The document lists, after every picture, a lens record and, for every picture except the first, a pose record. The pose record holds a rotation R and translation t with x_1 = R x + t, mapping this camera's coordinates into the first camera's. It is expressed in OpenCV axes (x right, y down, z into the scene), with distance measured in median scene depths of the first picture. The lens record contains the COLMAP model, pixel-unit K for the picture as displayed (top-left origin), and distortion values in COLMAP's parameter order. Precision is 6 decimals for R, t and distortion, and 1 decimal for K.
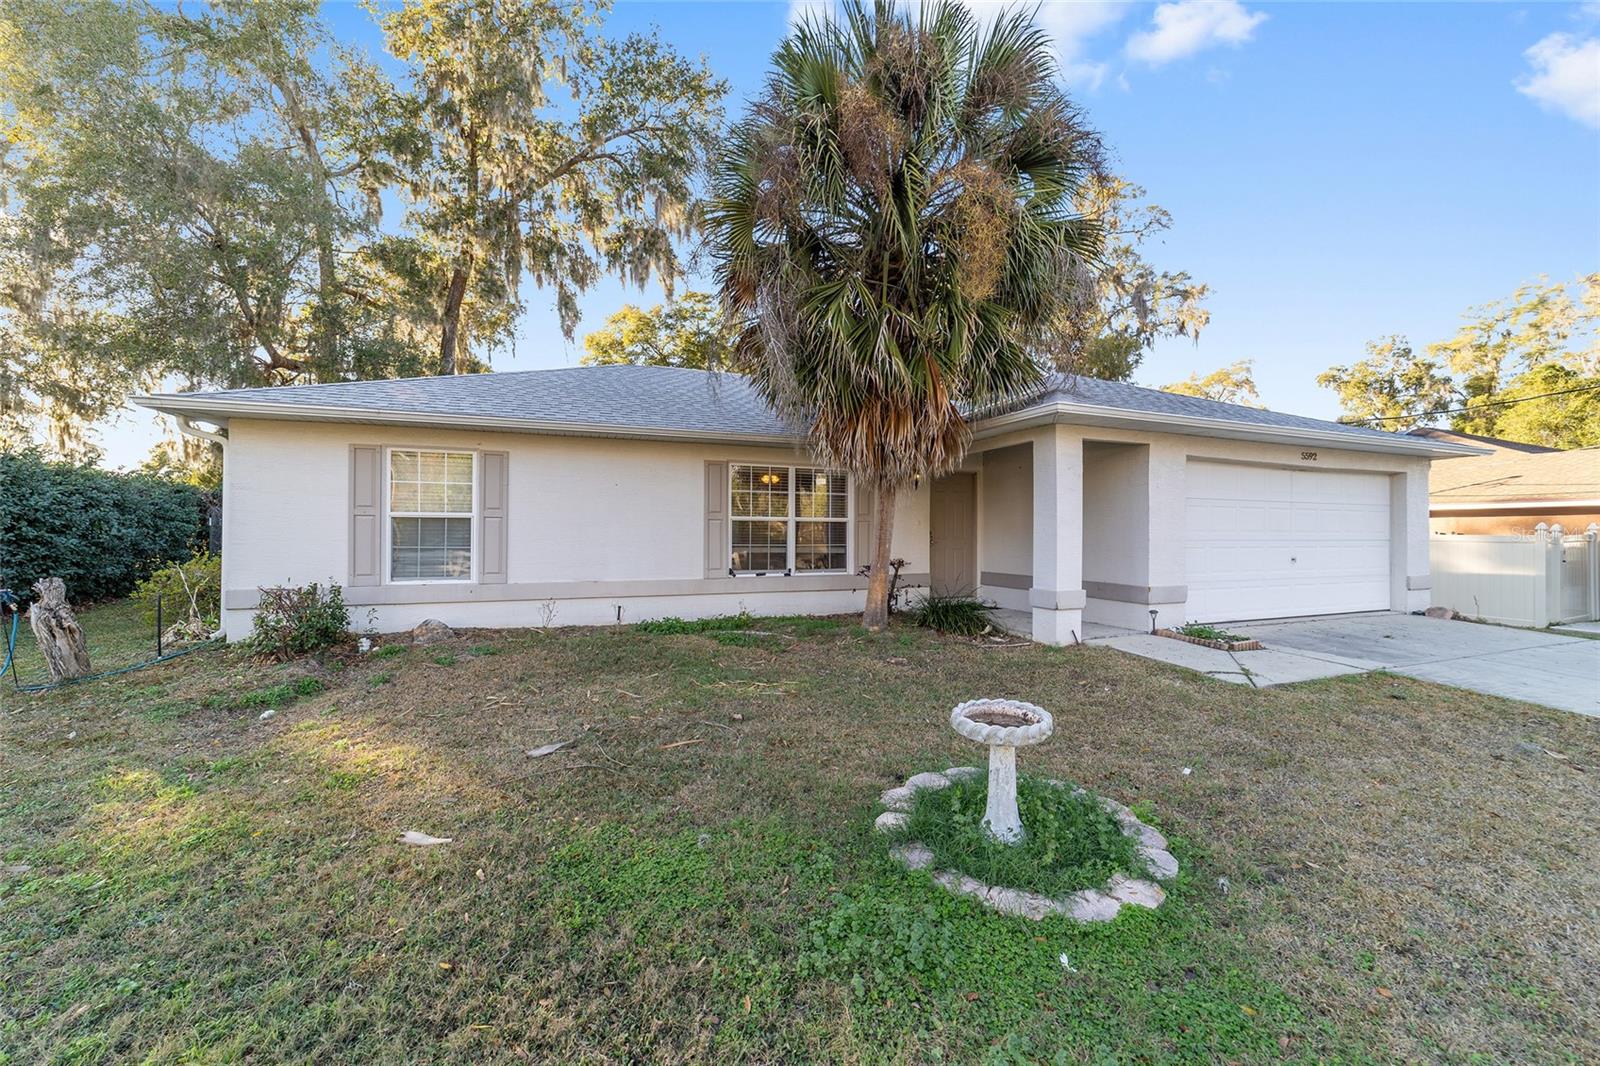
lens RADIAL K [[613.9, 0, 802.5], [0, 613.9, 533.4], [0, 0, 1]] dist [-0.016617, 0.007194]
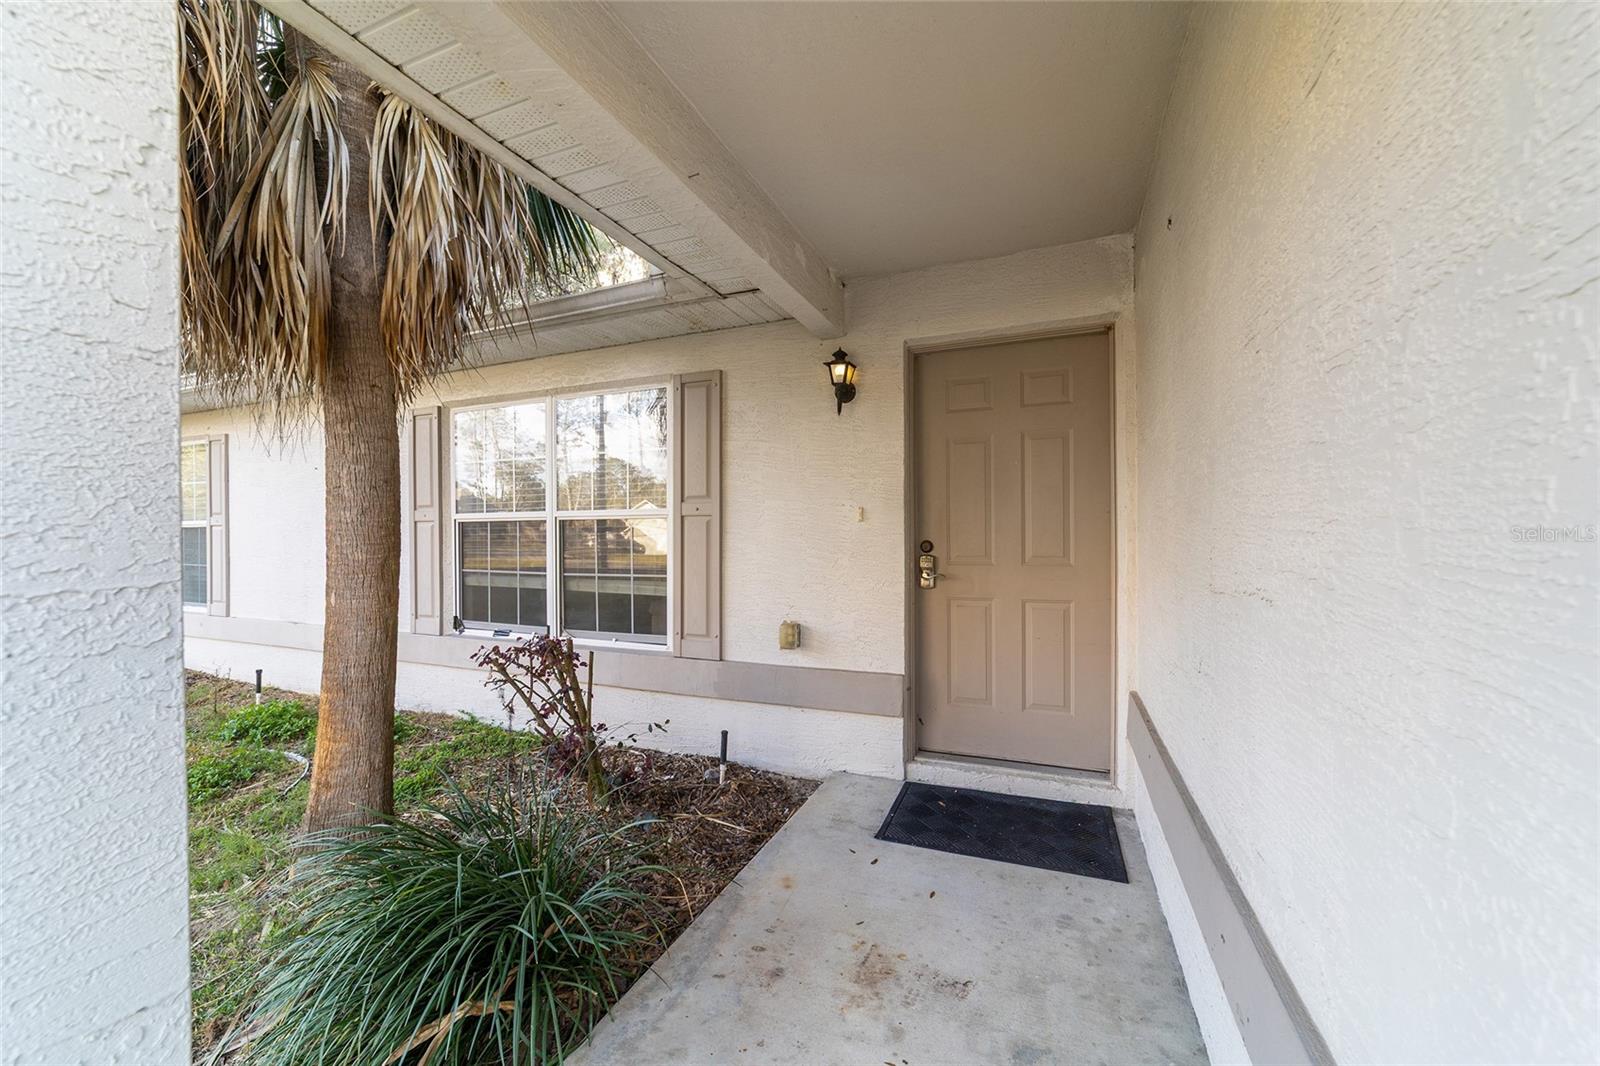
lens RADIAL K [[628.0, 0, 803.2], [0, 628.0, 535.3], [0, 0, 1]] dist [-0.016492, 0.008010]
pose [[0.712988, -0.005898, -0.701151, 0.437438], [0.008994, 0.999959, 0.000734, -0.007050], [0.701119, -0.006829, 0.713012, 0.814087]]
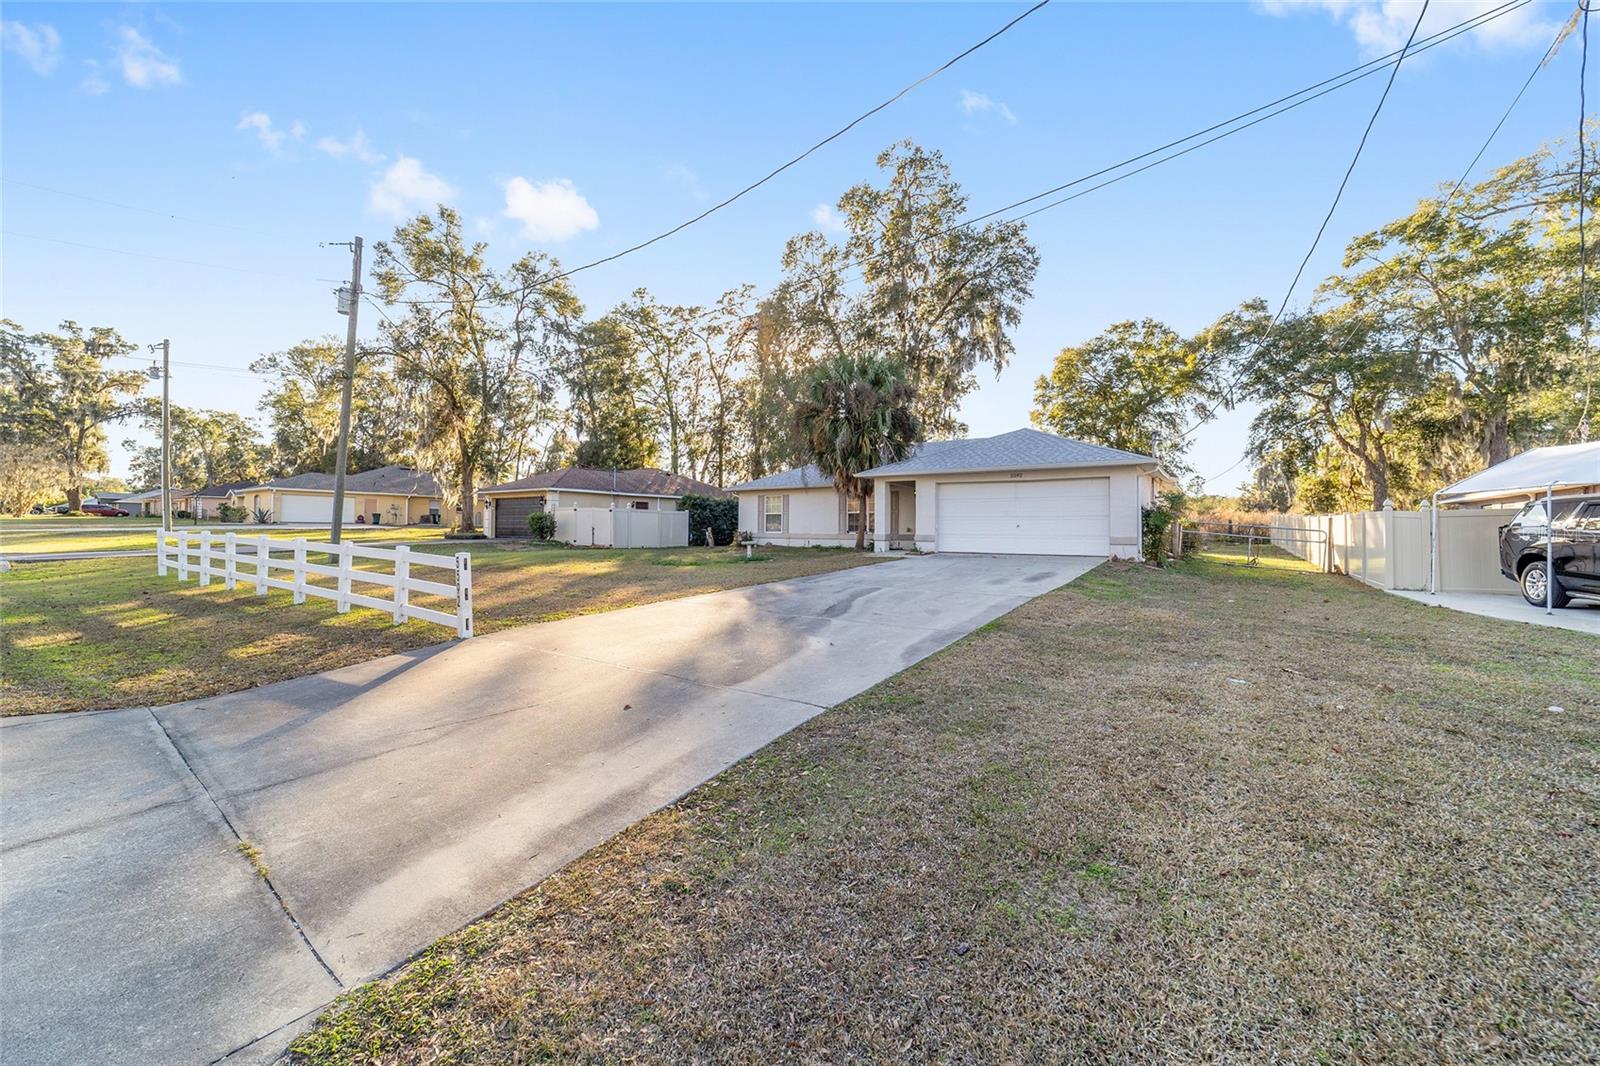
lens RADIAL K [[613.8, 0, 800.0], [0, 613.8, 533.0], [0, 0, 1]] dist [-0.014149, 0.007488]
pose [[0.560416, 0.003635, -0.828204, 2.071342], [-0.008668, 0.999961, -0.001476, 0.073419], [0.828166, 0.008006, 0.560425, -0.753833]]
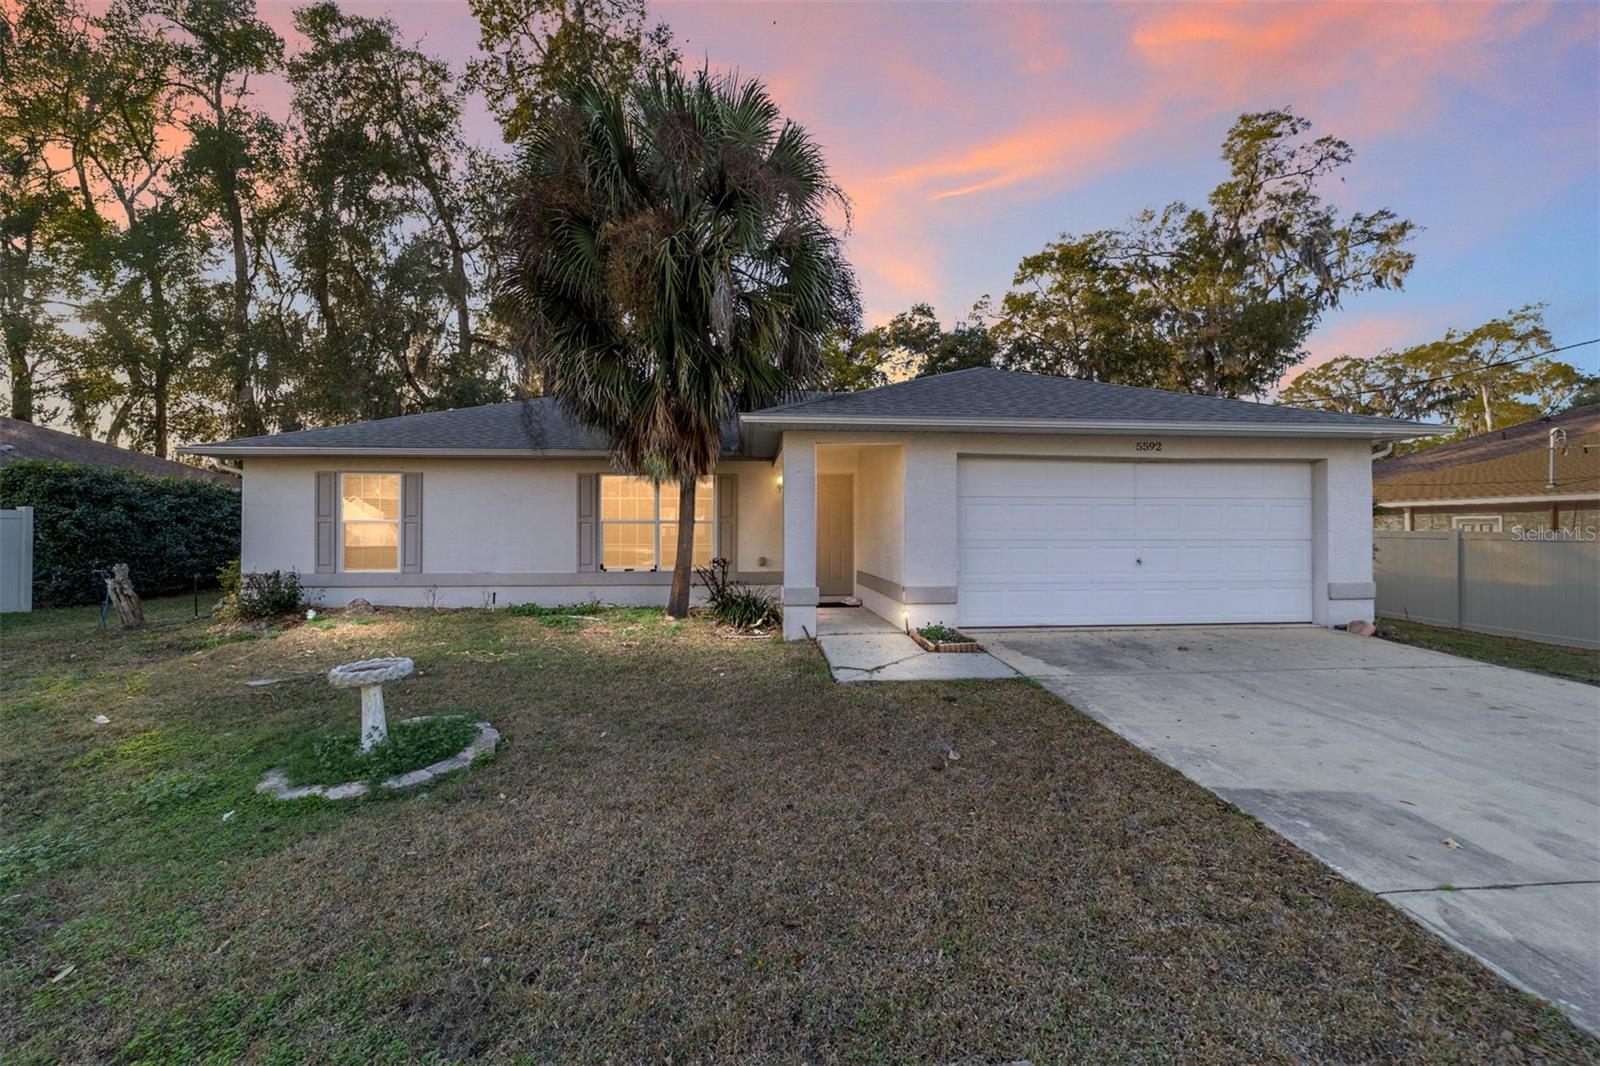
lens RADIAL K [[610.1, 0, 800.0], [0, 610.1, 533.0], [0, 0, 1]] dist [-0.002670, 0.000183]
pose [[0.956935, -0.003946, -0.290275, 0.573027], [0.003676, 0.999992, -0.001476, 0.000448], [0.290279, 0.000345, 0.956942, -0.011431]]
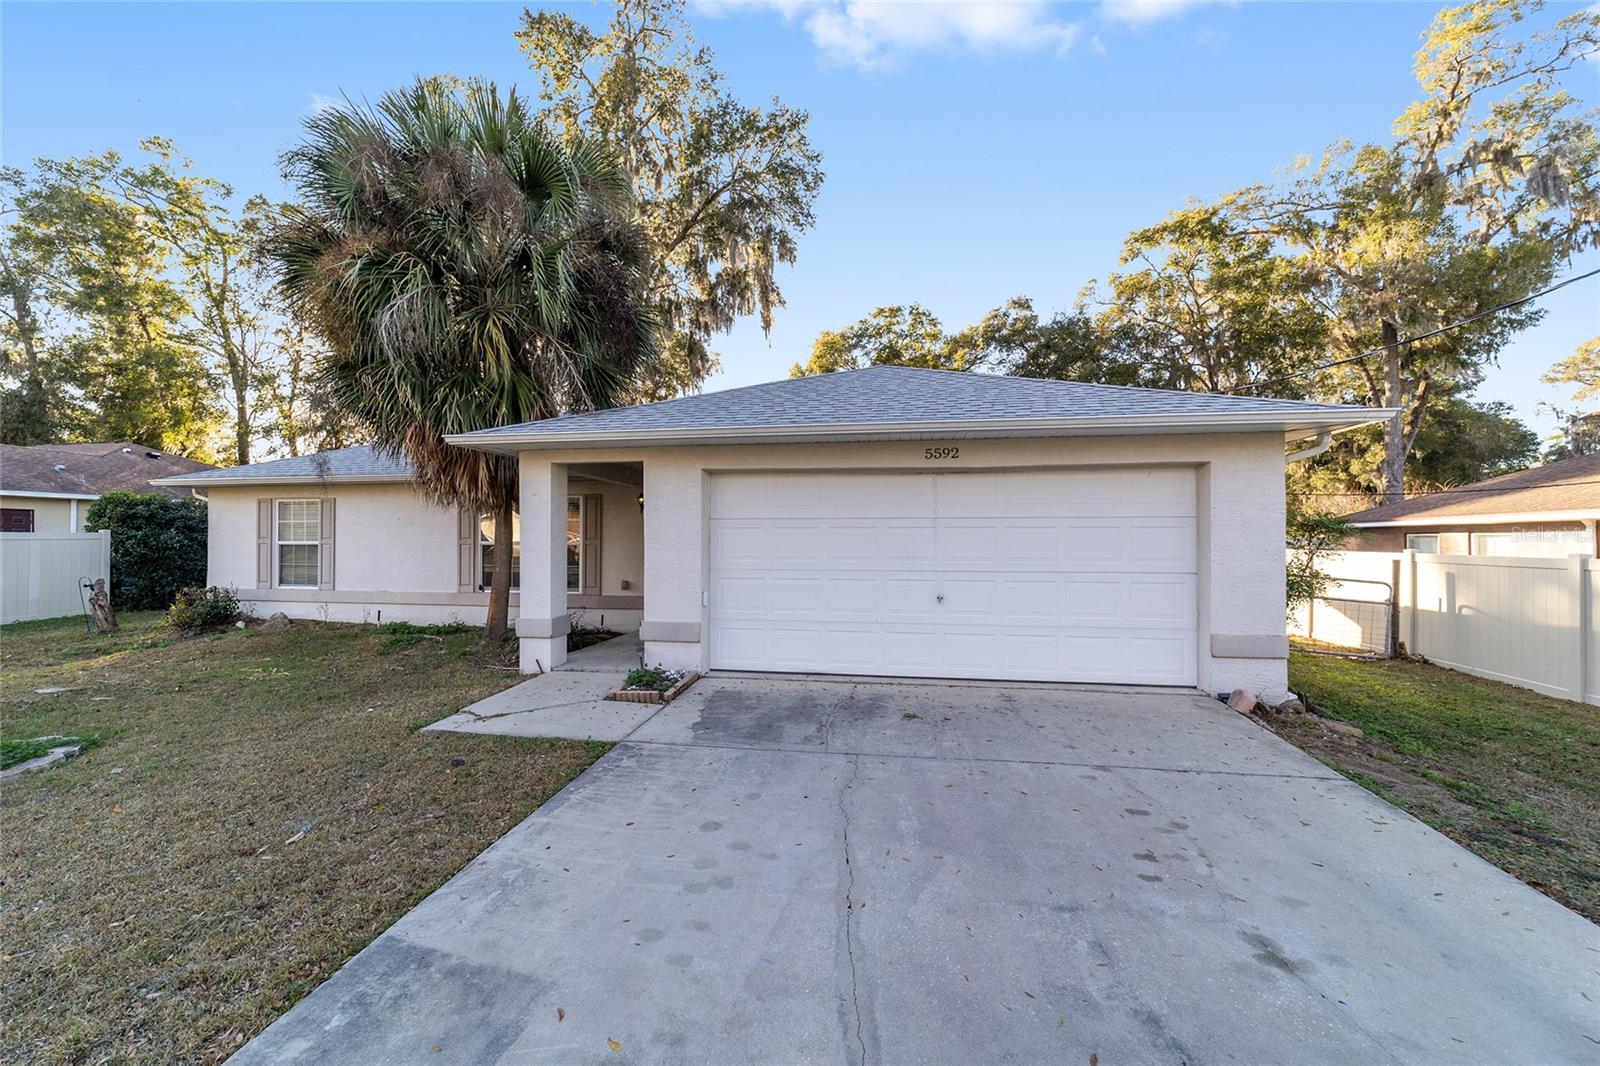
lens RADIAL K [[615.2, 0, 800.4], [0, 615.2, 543.1], [0, 0, 1]] dist [-0.011325, 0.006841]
pose [[0.857056, -0.002744, -0.515216, 1.014110], [0.000405, 0.999989, -0.004652, -0.017994], [0.515223, 0.003778, 0.857048, 0.285852]]
